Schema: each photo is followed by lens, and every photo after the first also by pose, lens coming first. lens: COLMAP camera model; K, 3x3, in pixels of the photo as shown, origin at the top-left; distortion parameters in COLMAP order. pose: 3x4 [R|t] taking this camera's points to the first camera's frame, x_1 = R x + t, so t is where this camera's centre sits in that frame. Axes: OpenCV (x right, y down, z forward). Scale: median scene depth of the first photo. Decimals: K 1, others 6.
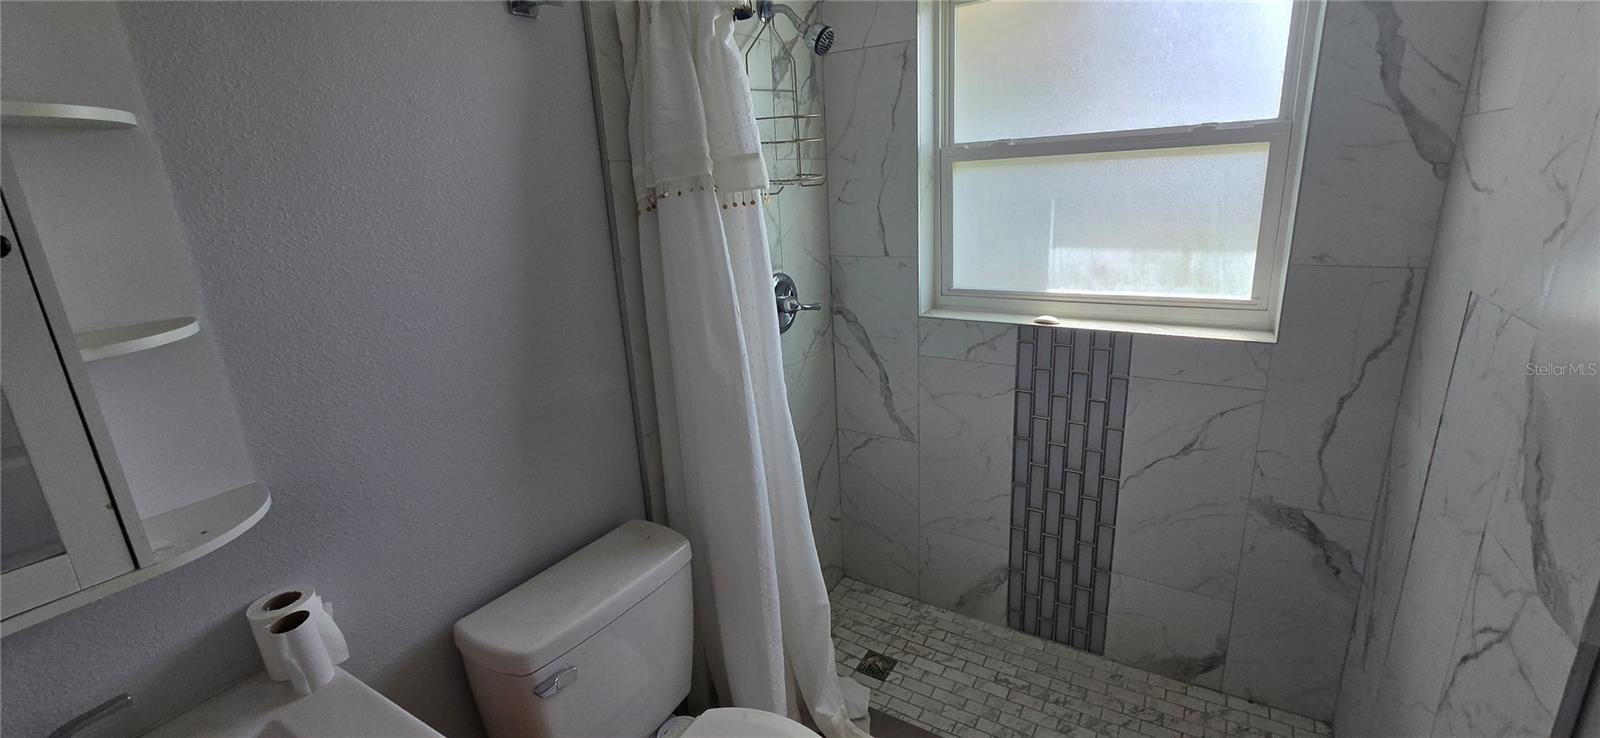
lens RADIAL K [[654.6, 0, 808.0], [0, 654.6, 358.9], [0, 0, 1]] dist [-0.002645, 0.000455]
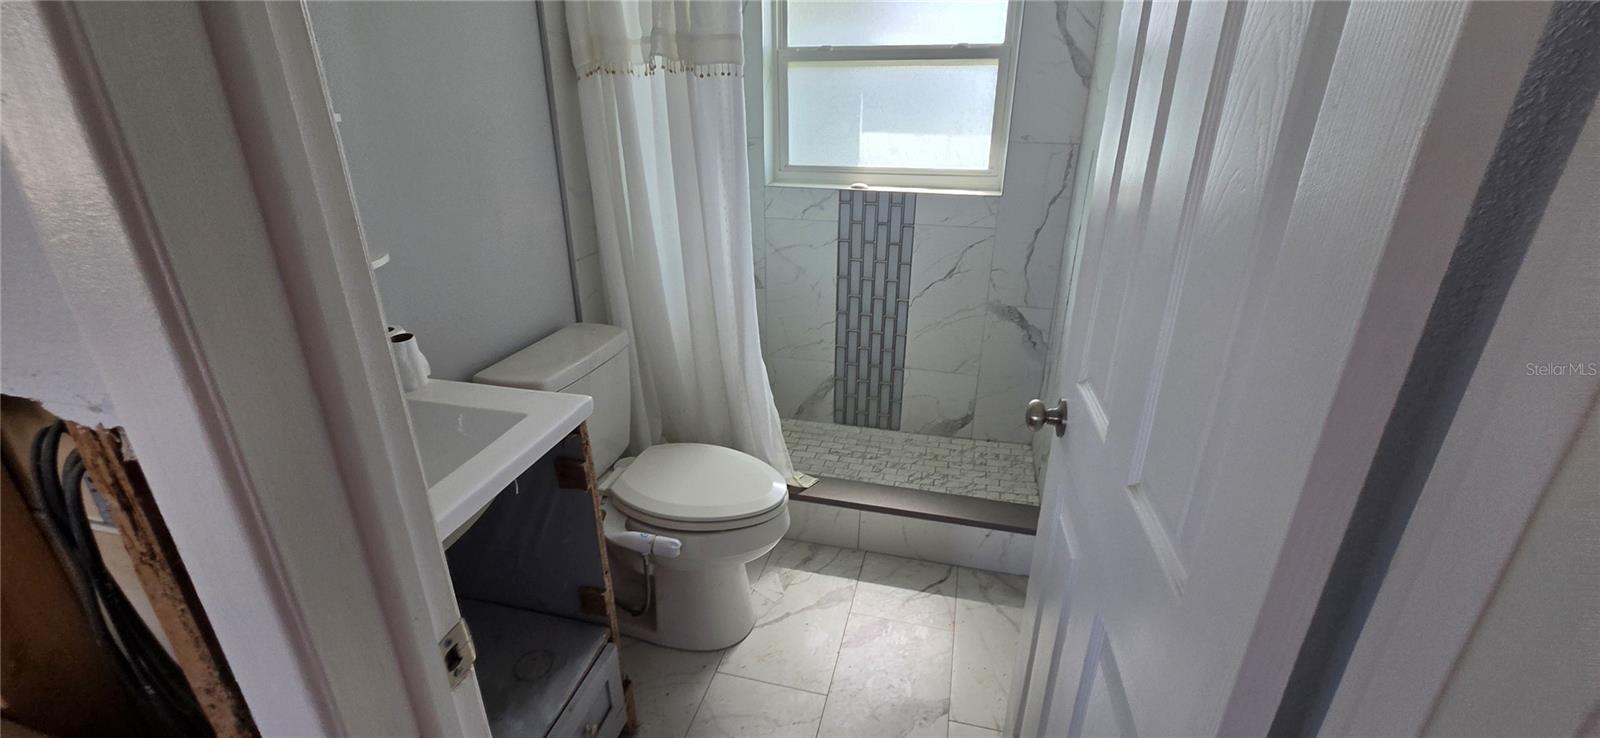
lens RADIAL K [[654.6, 0, 808.0], [0, 654.6, 358.9], [0, 0, 1]] dist [-0.002645, 0.000455]
pose [[0.951782, -0.061554, 0.300537, -0.171148], [0.028735, 0.993244, 0.112429, 0.143342], [-0.305427, -0.098372, 0.947120, -0.299437]]
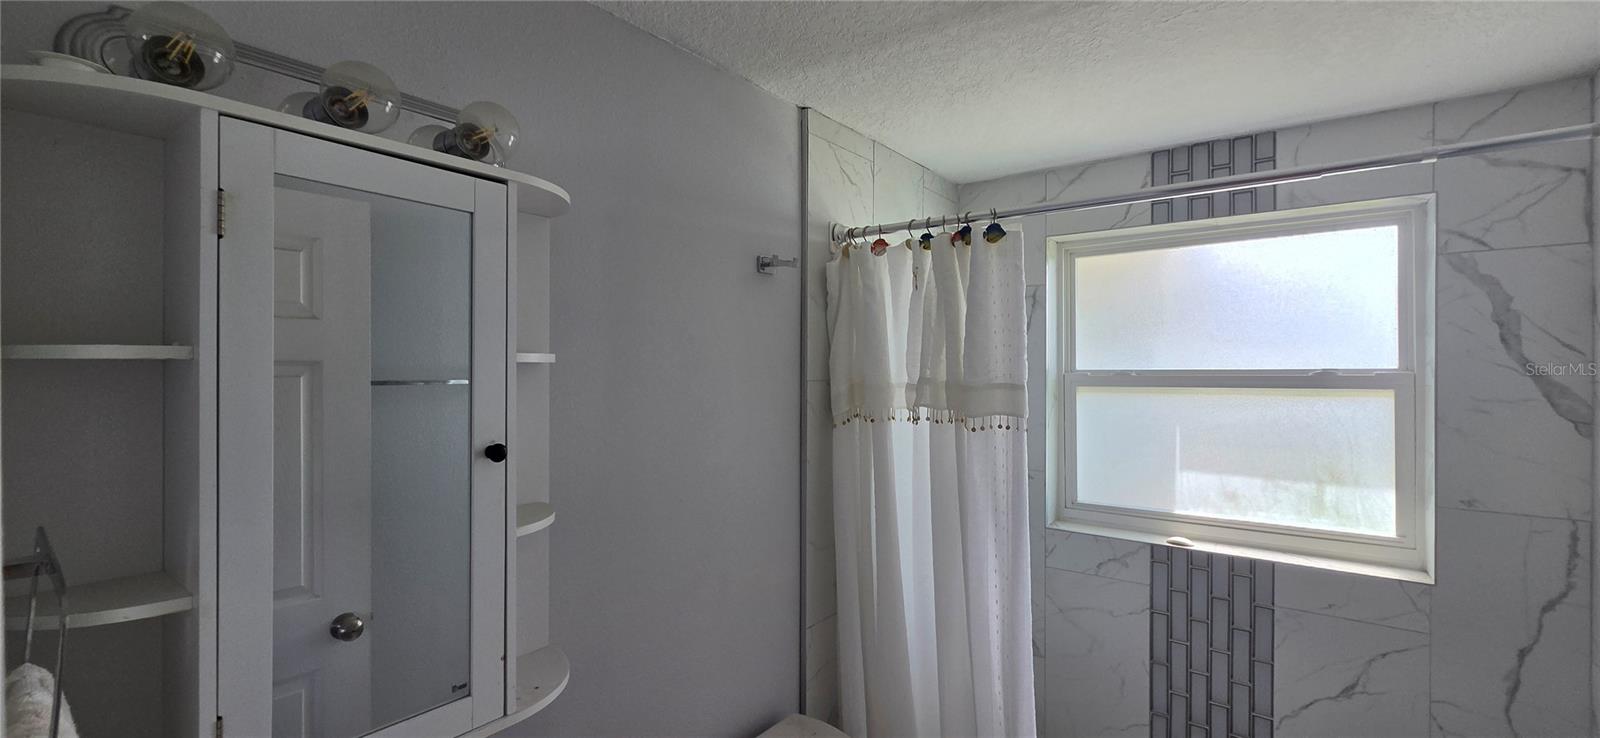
lens RADIAL K [[655.7, 0, 797.4], [0, 655.7, 366.8], [0, 0, 1]] dist [-0.015847, 0.008000]
pose [[0.993560, 0.048916, -0.102209, -0.141890], [-0.074464, 0.961764, -0.263562, -0.008169], [0.085408, 0.269475, 0.959212, -0.109988]]
